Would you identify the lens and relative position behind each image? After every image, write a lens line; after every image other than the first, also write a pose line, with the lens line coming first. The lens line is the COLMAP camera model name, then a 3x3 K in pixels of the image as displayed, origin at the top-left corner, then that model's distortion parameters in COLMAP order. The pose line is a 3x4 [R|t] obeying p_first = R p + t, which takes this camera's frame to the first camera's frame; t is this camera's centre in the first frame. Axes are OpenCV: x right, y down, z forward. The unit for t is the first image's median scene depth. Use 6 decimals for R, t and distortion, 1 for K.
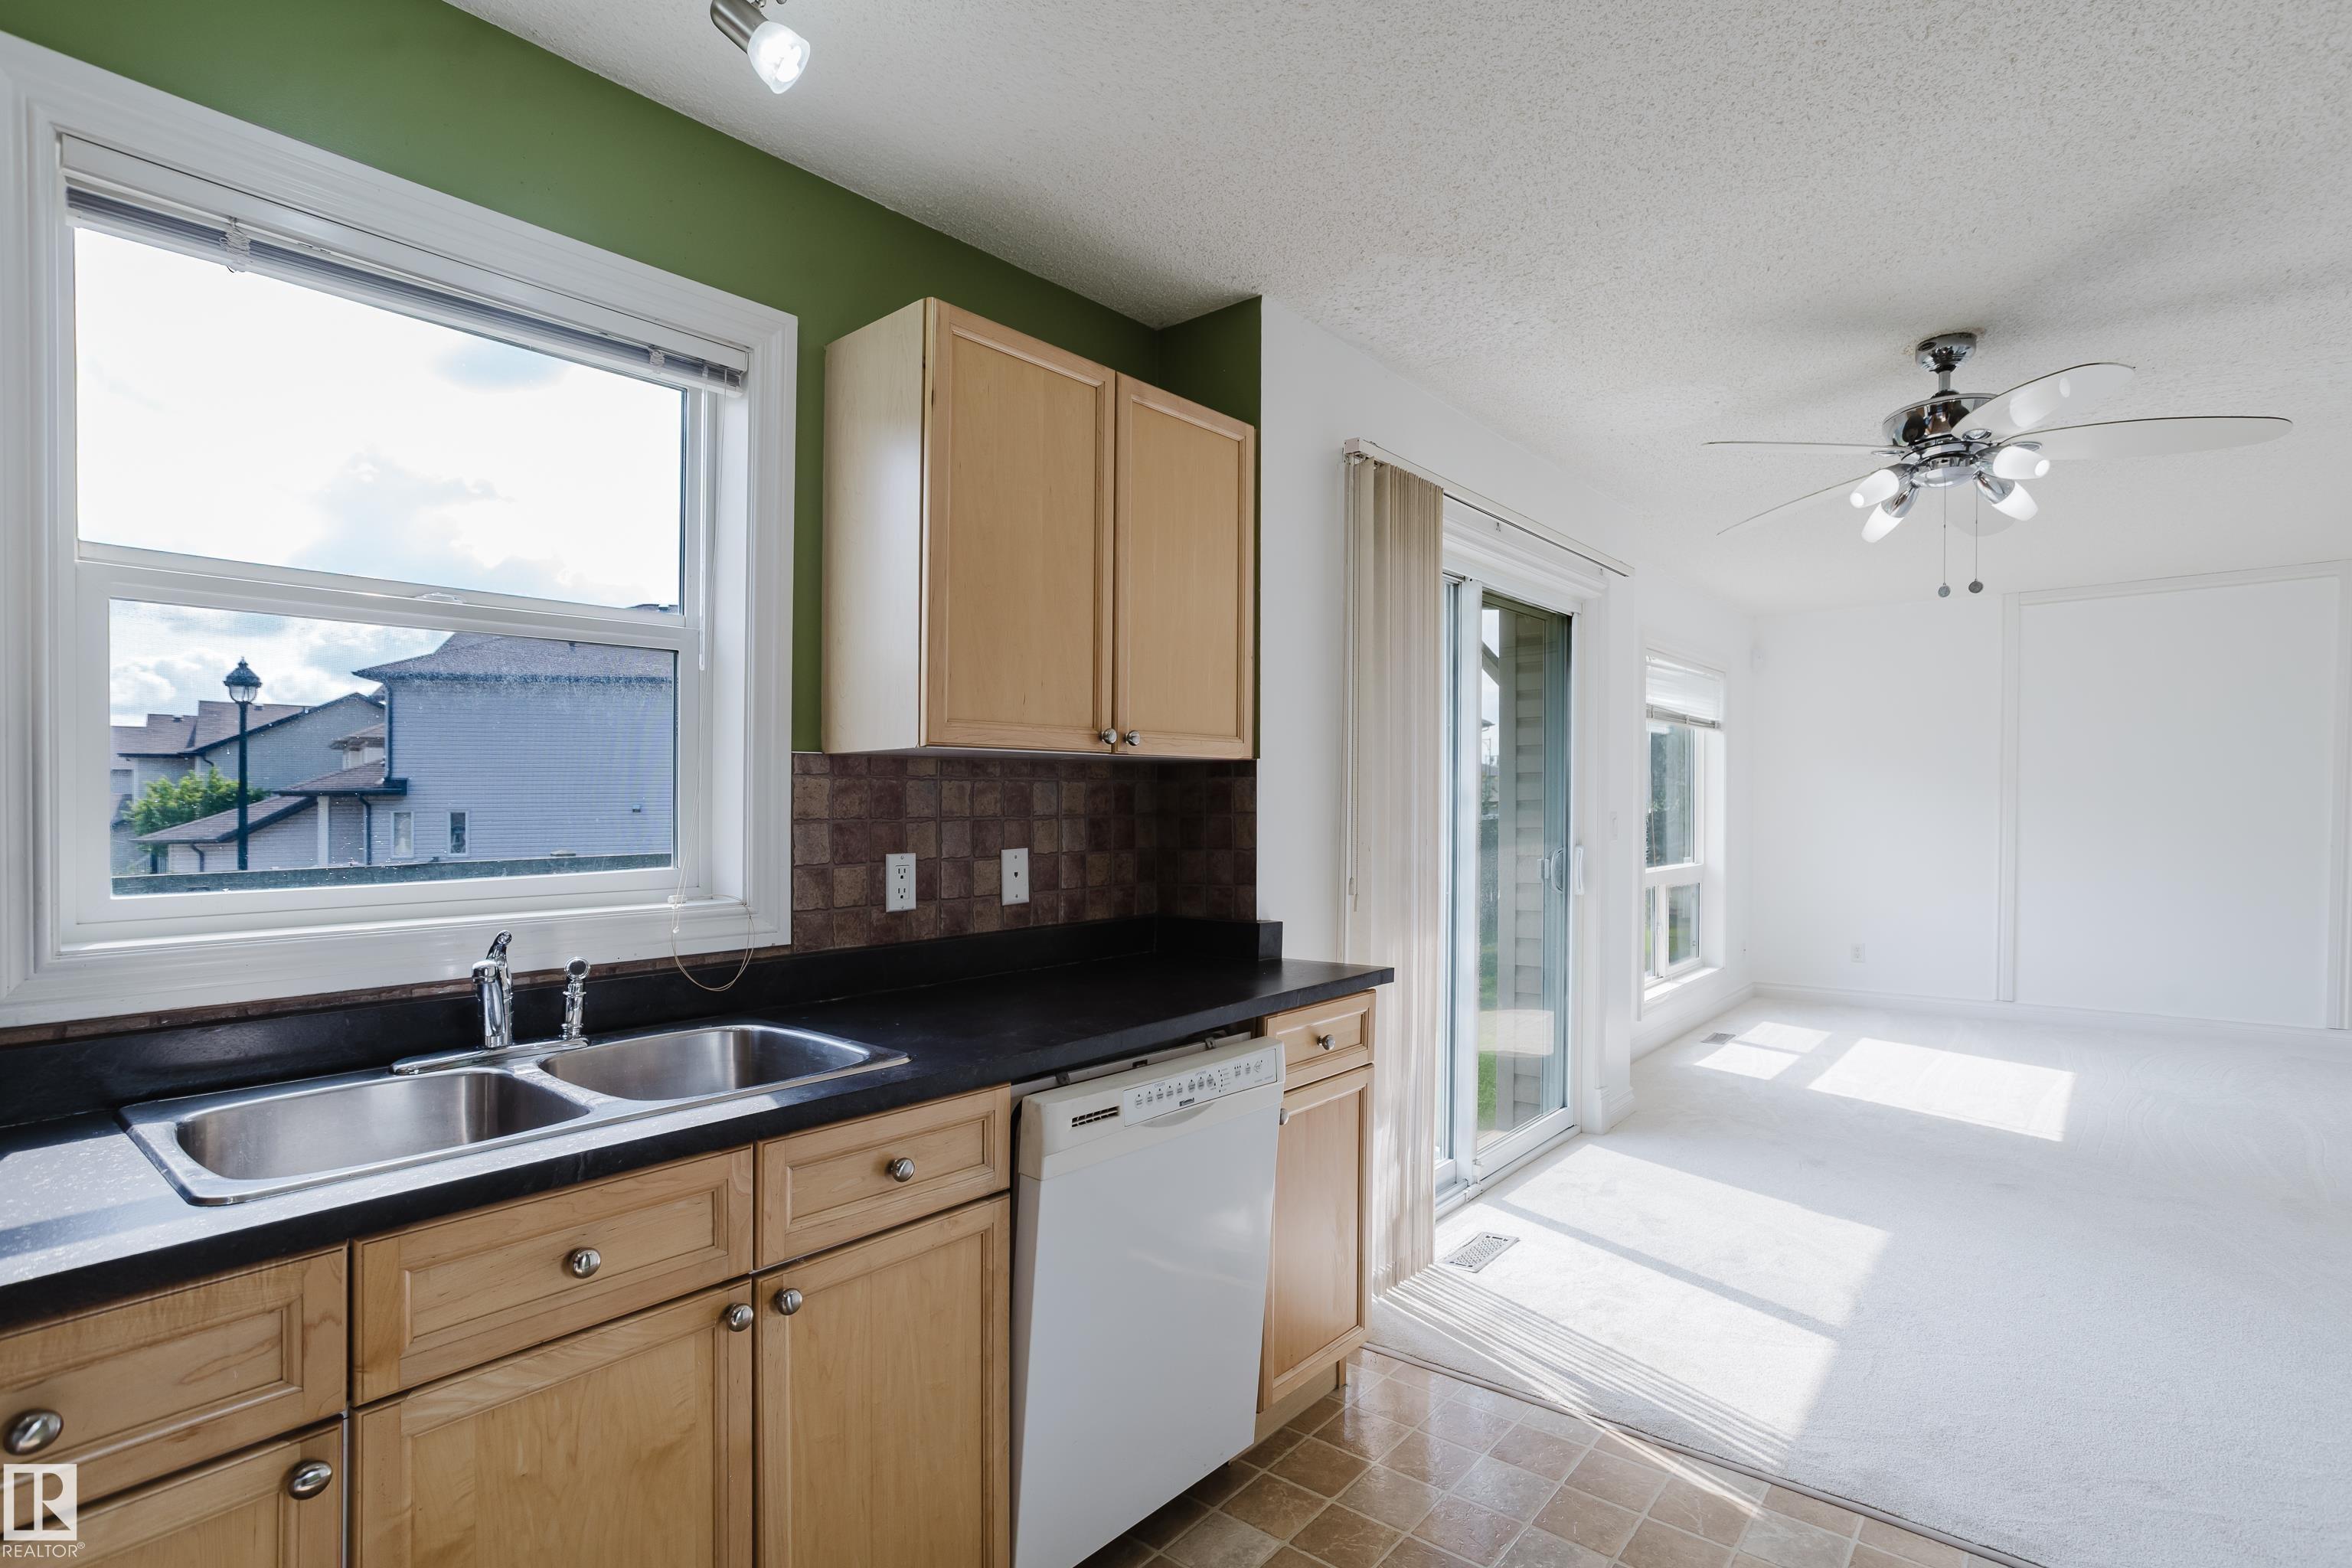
lens RADIAL K [[1136.9, 0, 1213.7], [0, 1136.9, 824.0], [0, 0, 1]] dist [-0.058708, 0.028656]
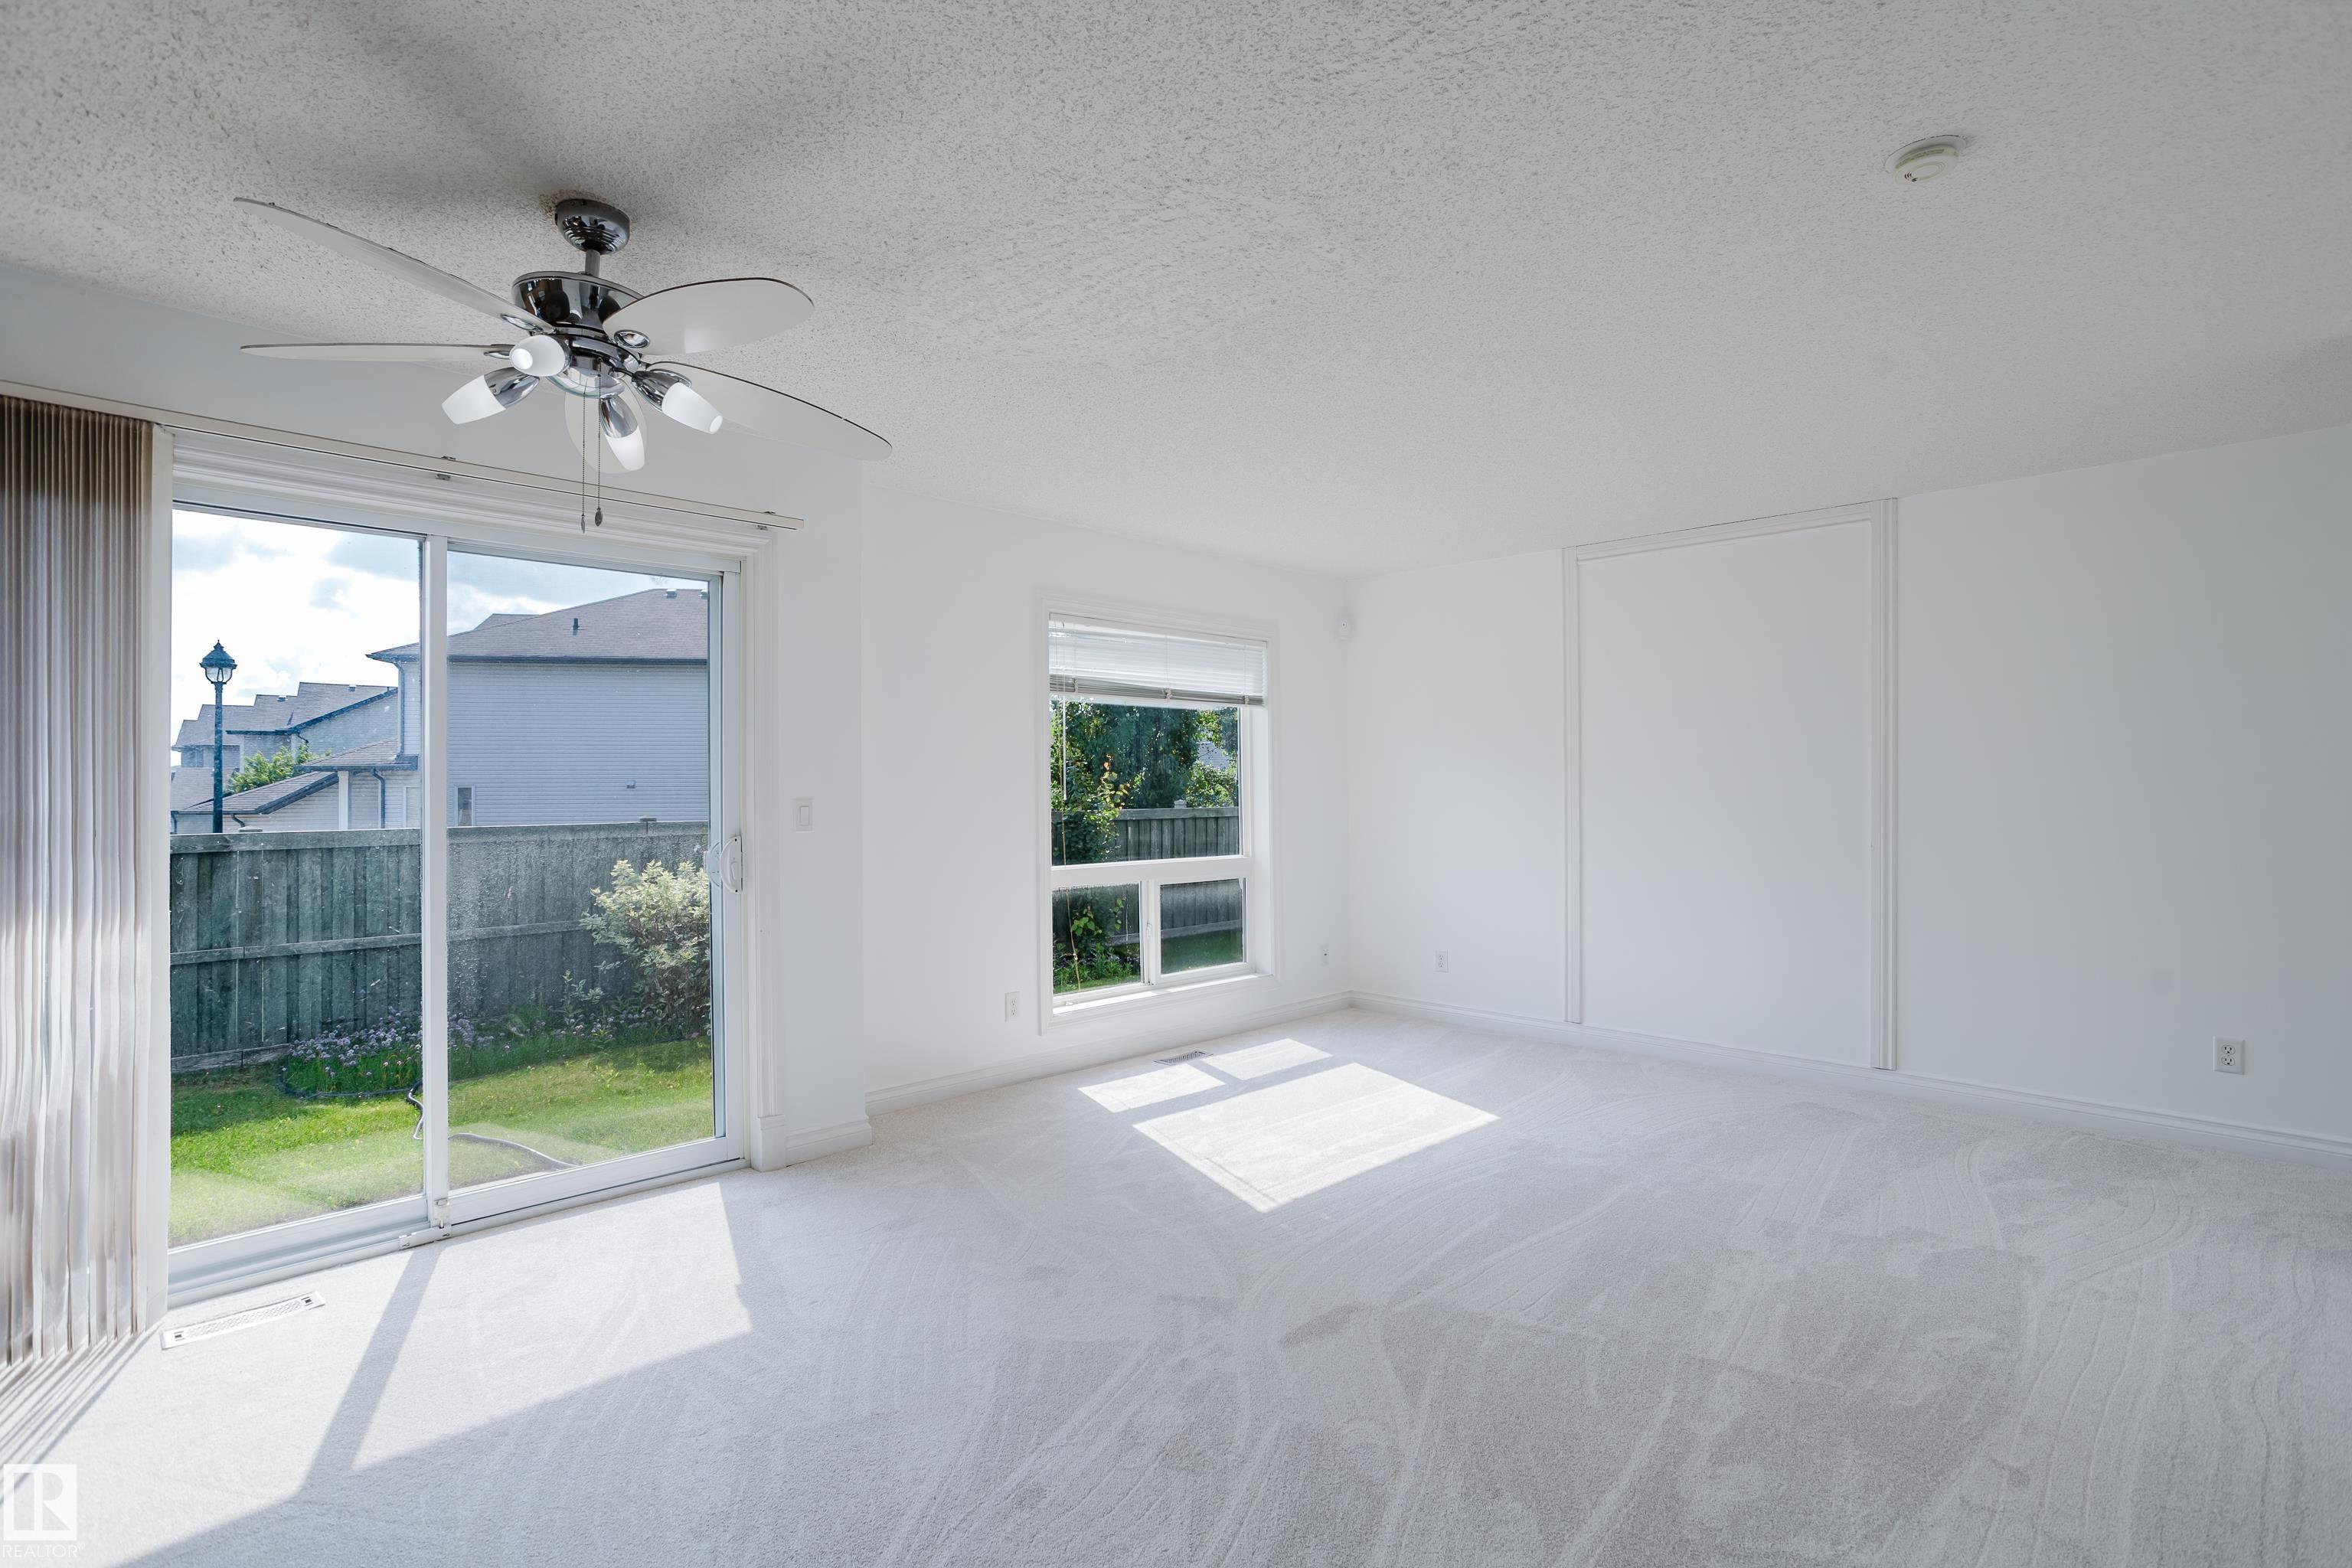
lens RADIAL K [[1130.5, 0, 1149.2], [0, 1130.5, 780.3], [0, 0, 1]] dist [-0.022795, 0.019224]
pose [[0.992650, 0.006083, -0.120864, 0.619573], [-0.008519, 0.999771, -0.019649, -0.008958], [0.120717, 0.020534, 0.992475, 0.134369]]
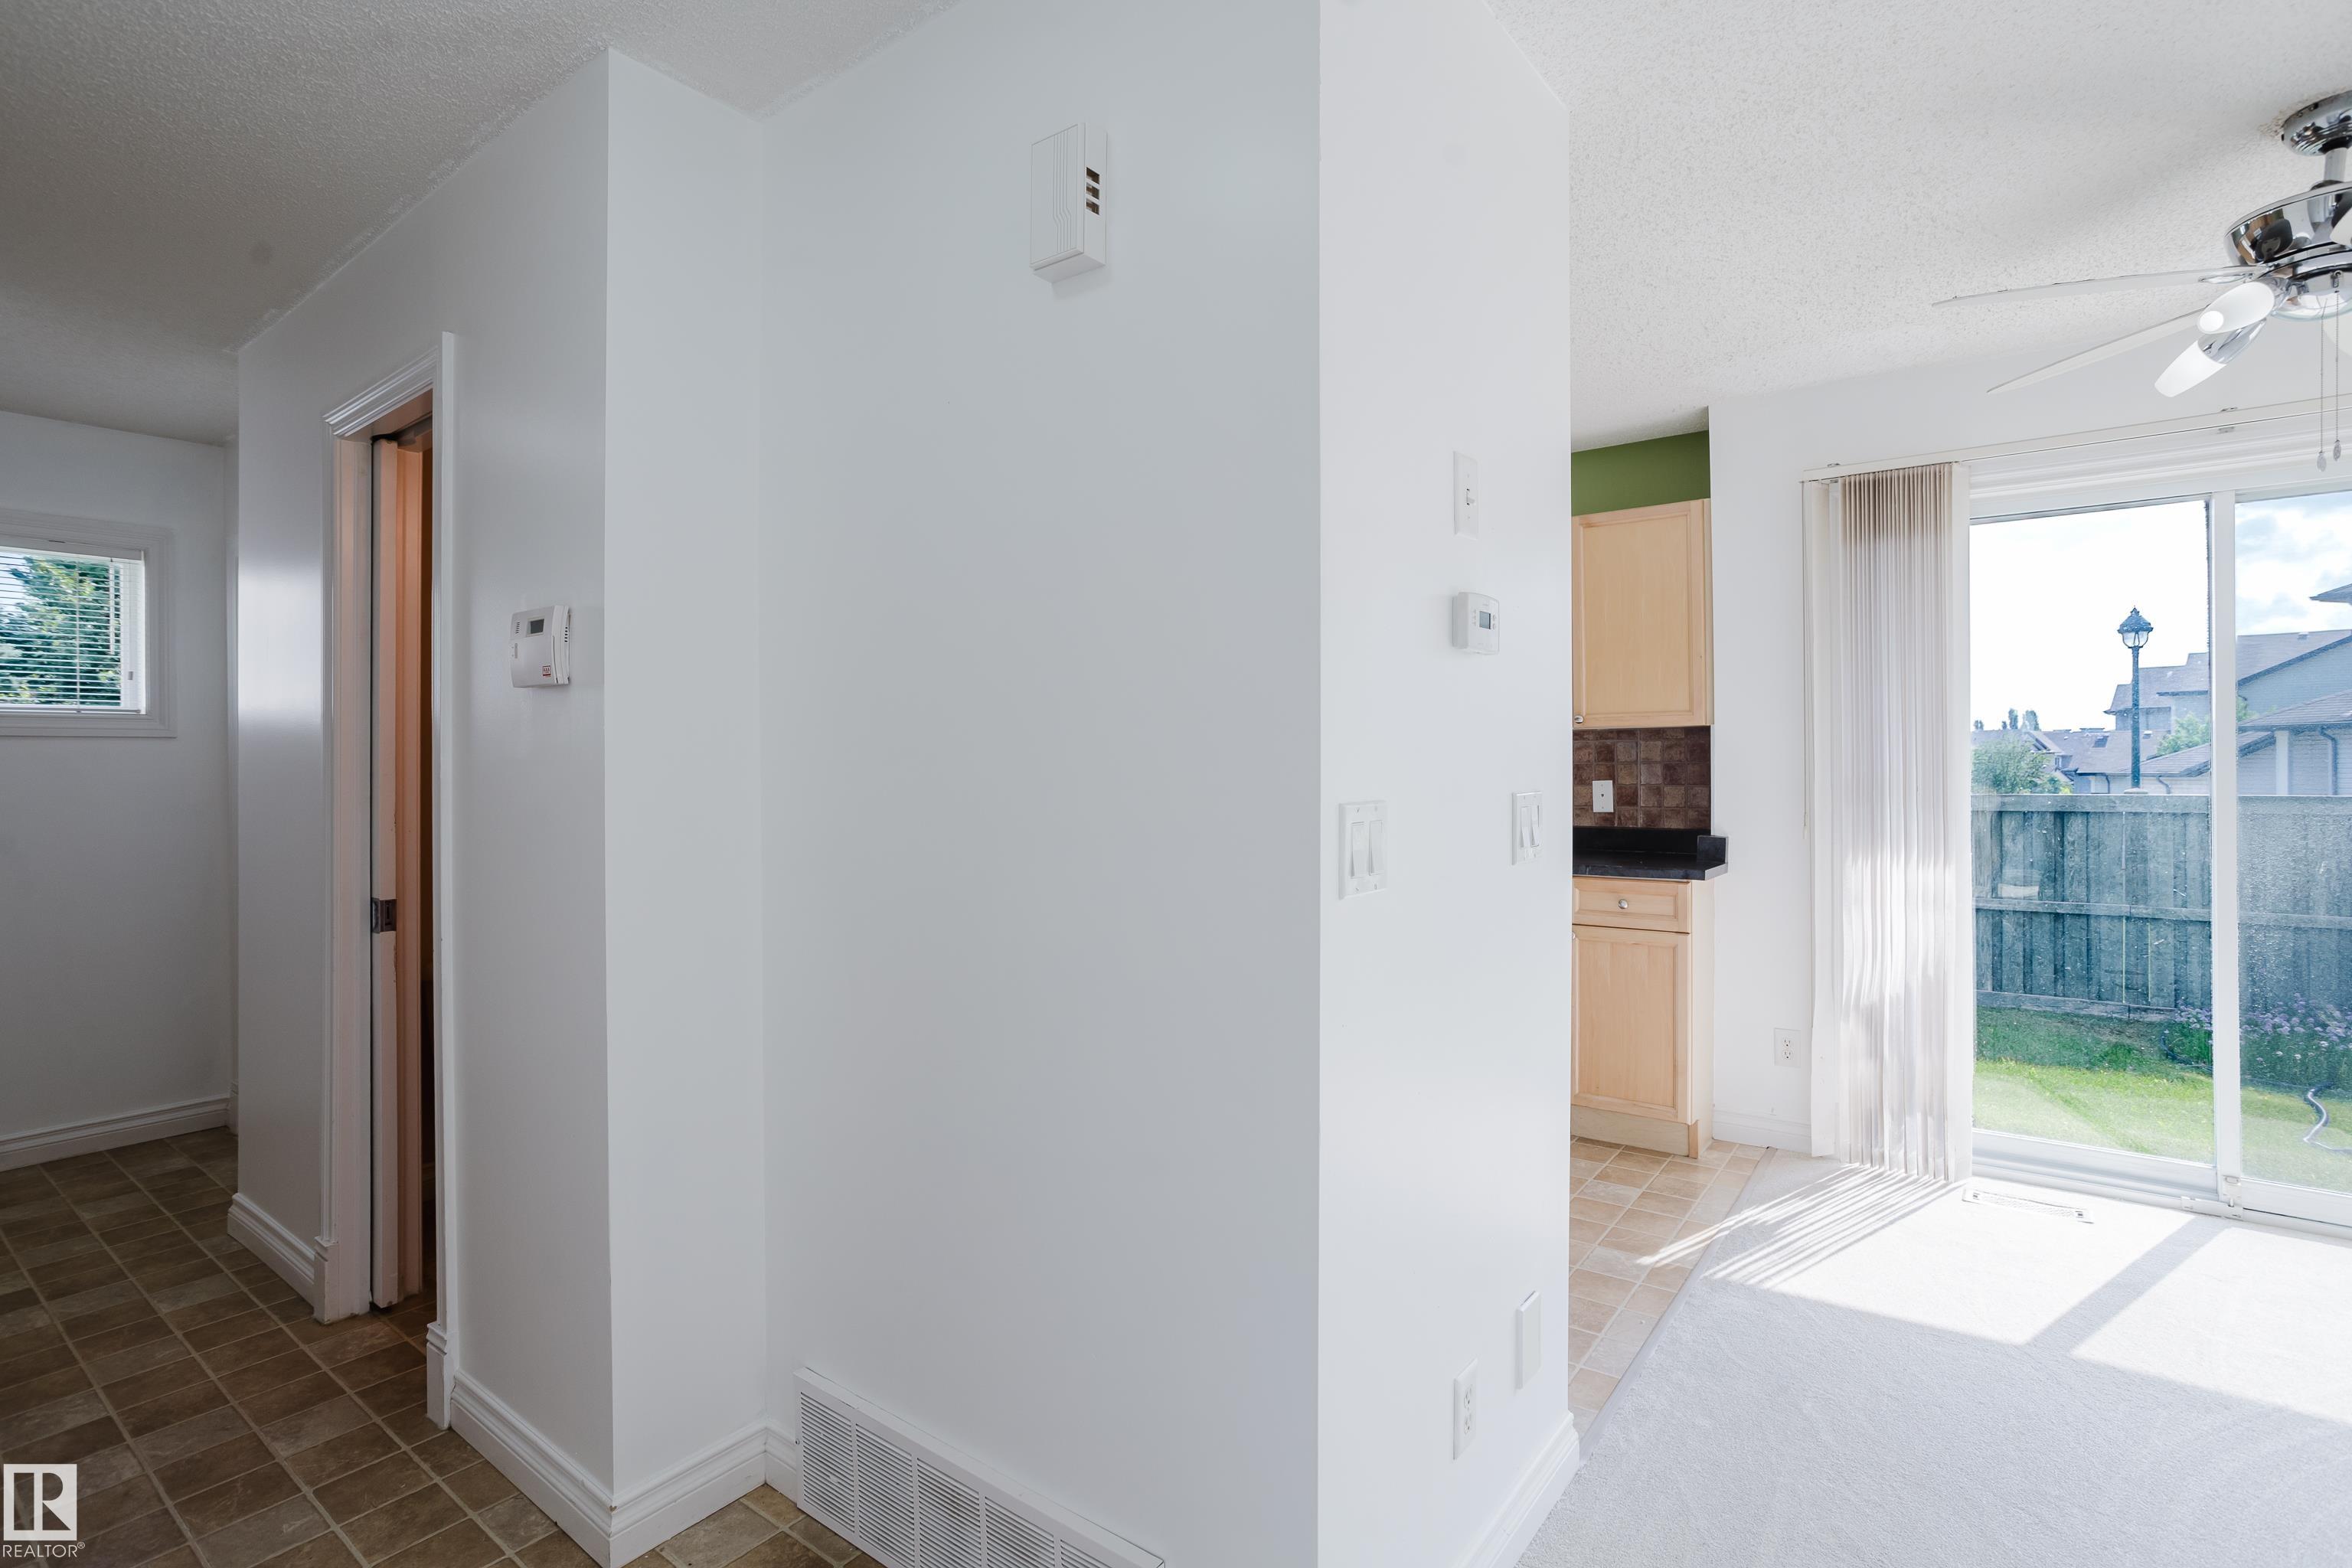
lens RADIAL K [[1148.4, 0, 1212.3], [0, 1148.4, 764.7], [0, 0, 1]] dist [-0.053322, 0.024983]
pose [[0.058199, 0.014860, -0.998194, 0.685653], [-0.008498, 0.999860, 0.014389, -0.010217], [0.998269, 0.007645, 0.058318, 0.129790]]
